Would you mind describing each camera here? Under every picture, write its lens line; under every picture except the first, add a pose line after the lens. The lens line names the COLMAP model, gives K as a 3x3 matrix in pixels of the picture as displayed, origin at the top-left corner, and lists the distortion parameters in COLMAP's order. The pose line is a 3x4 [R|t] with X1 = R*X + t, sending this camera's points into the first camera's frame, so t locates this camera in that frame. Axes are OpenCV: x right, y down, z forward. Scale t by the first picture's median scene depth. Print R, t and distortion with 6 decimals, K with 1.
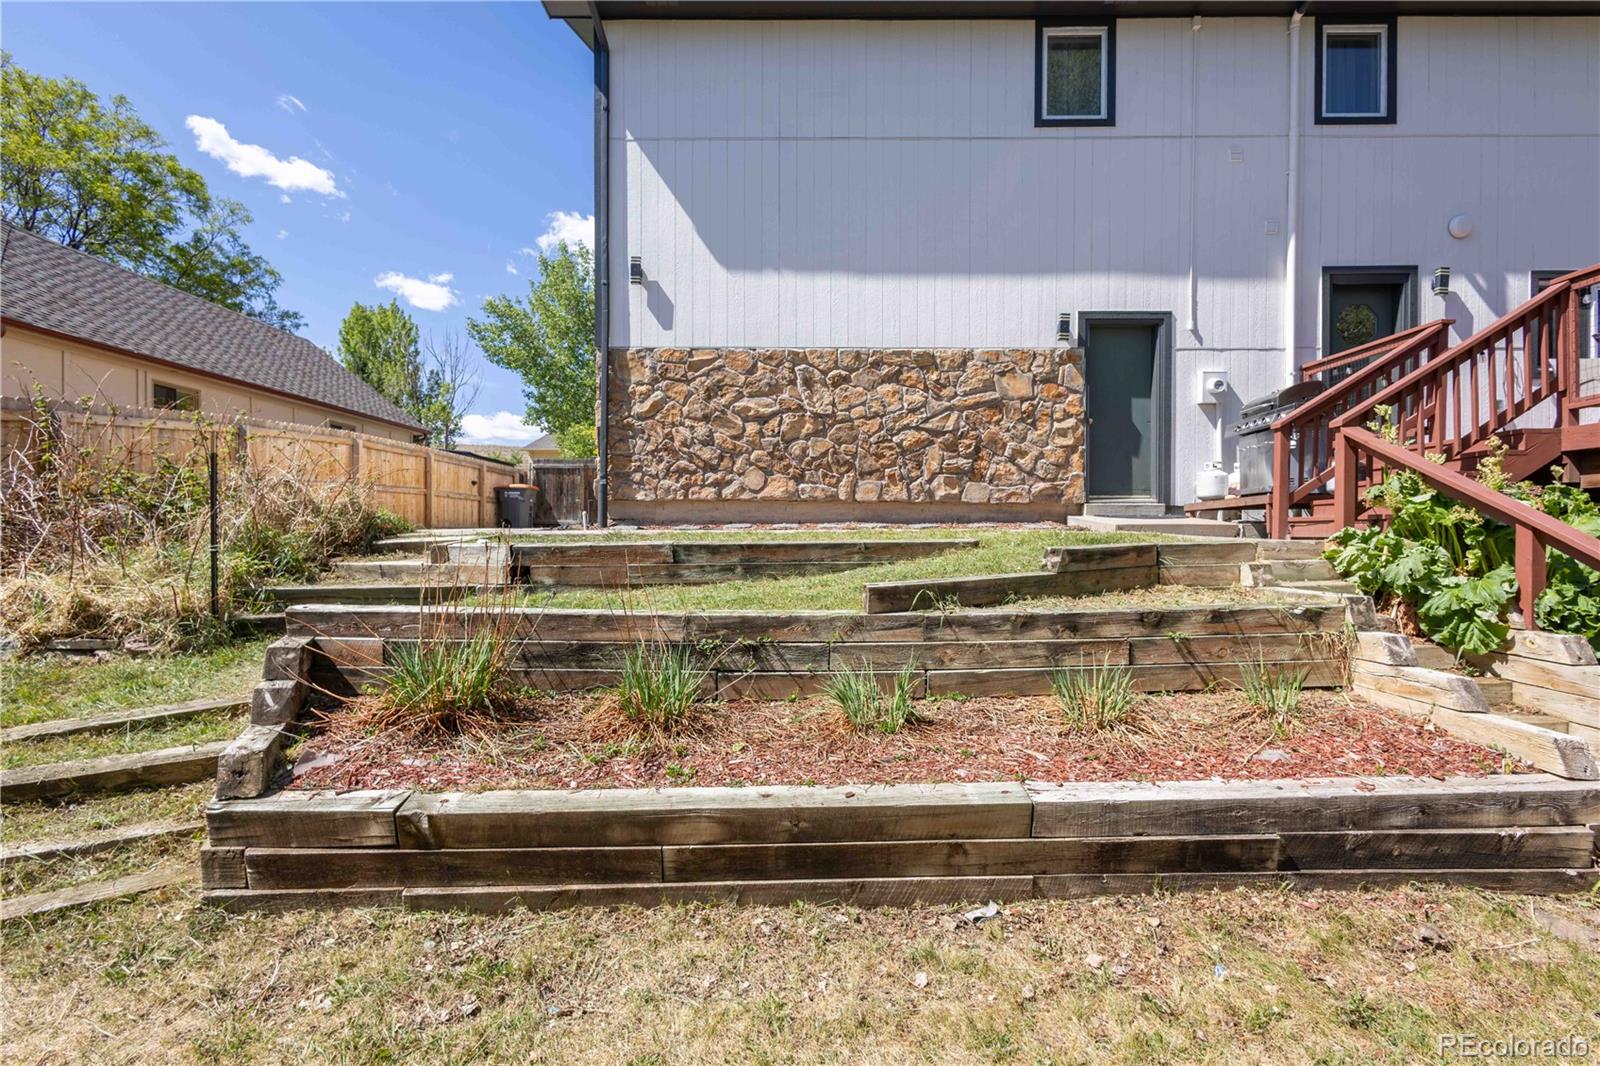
lens RADIAL K [[759.6, 0, 801.9], [0, 759.6, 534.8], [0, 0, 1]] dist [0.010354, 0.001203]
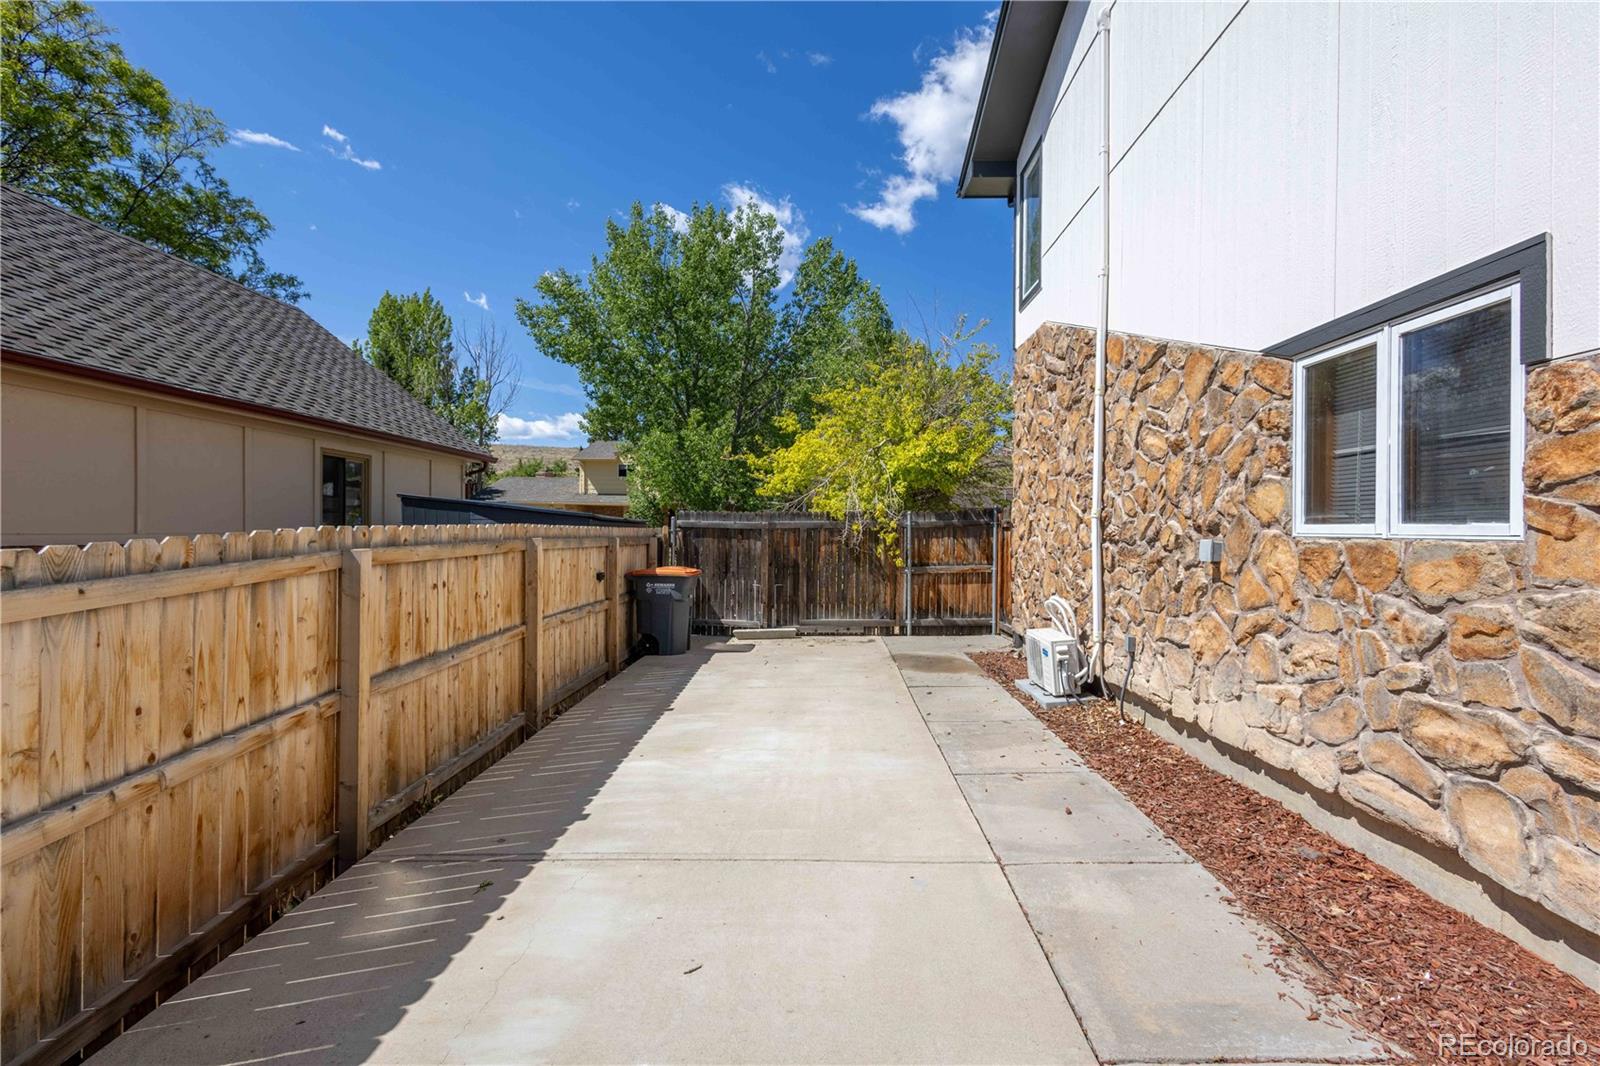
lens RADIAL K [[759.6, 0, 803.2], [0, 759.6, 532.8], [0, 0, 1]] dist [0.010354, 0.001203]
pose [[0.999647, 0.005381, -0.026034, -0.539851], [-0.005395, 0.999985, -0.000469, -0.184564], [0.026031, 0.000609, 0.999661, 0.955788]]
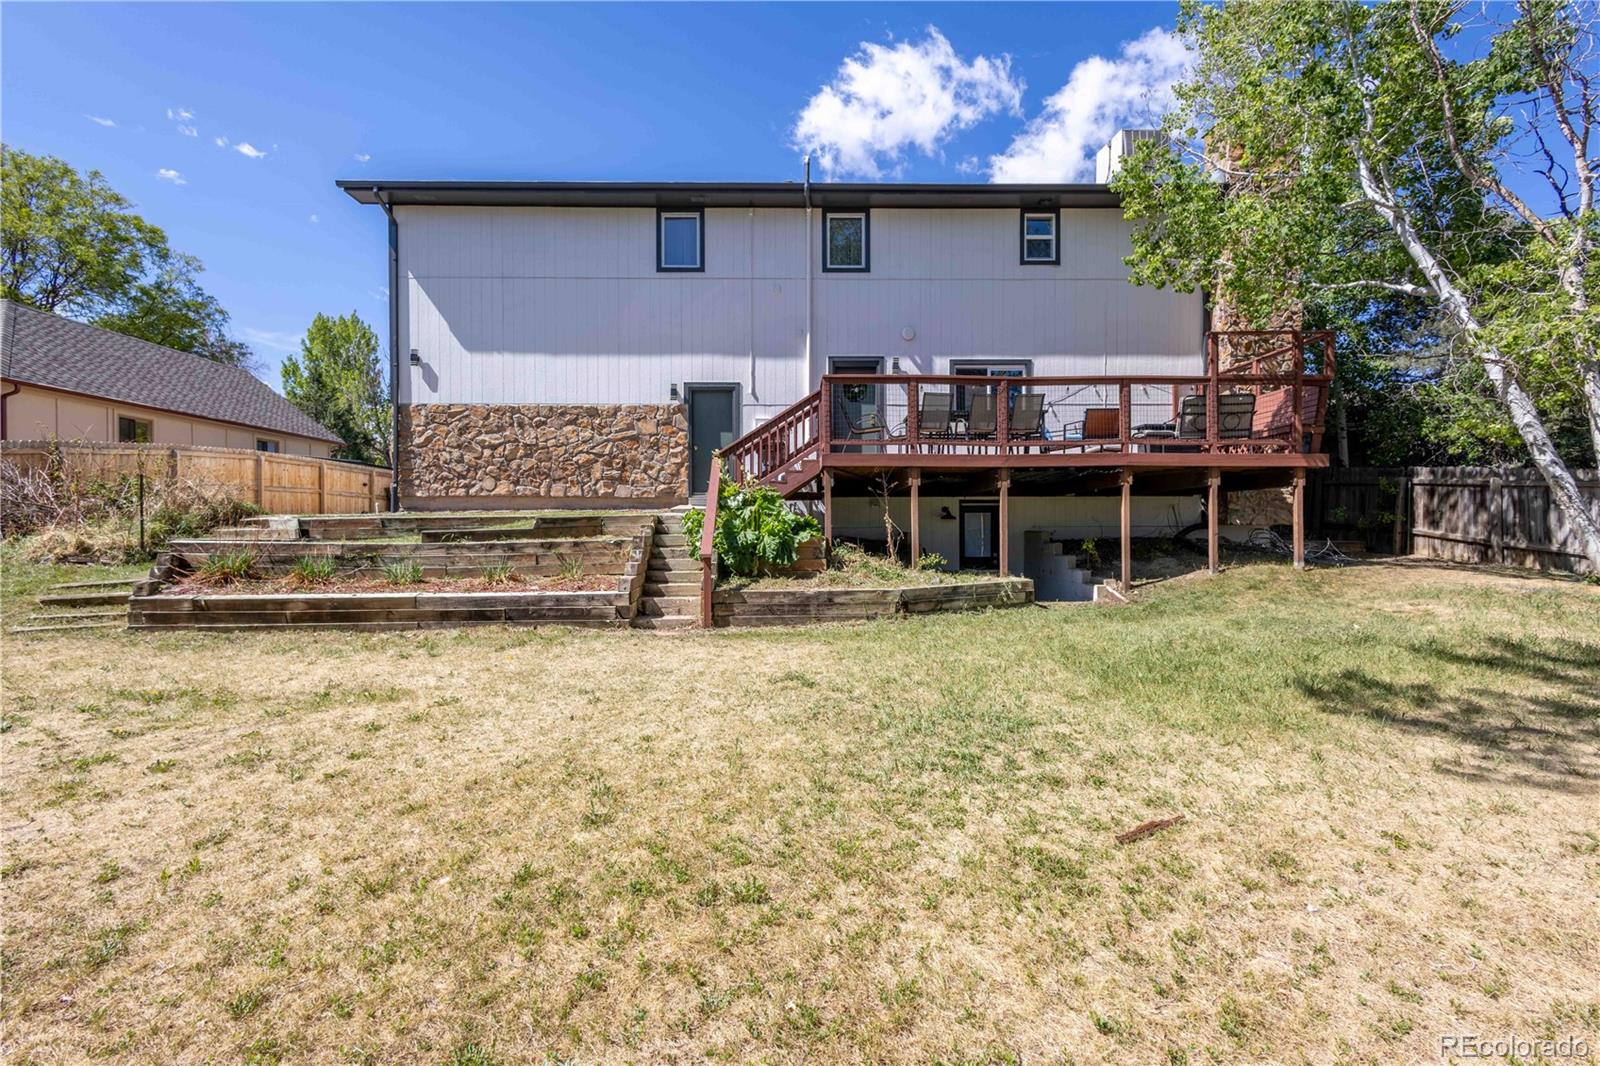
lens RADIAL K [[759.6, 0, 797.6], [0, 759.6, 529.4], [0, 0, 1]] dist [0.010354, 0.001203]
pose [[0.999846, -0.004267, 0.016994, 0.580308], [0.004345, 0.999980, -0.004575, 0.036854], [-0.016975, 0.004648, 0.999845, -0.662990]]
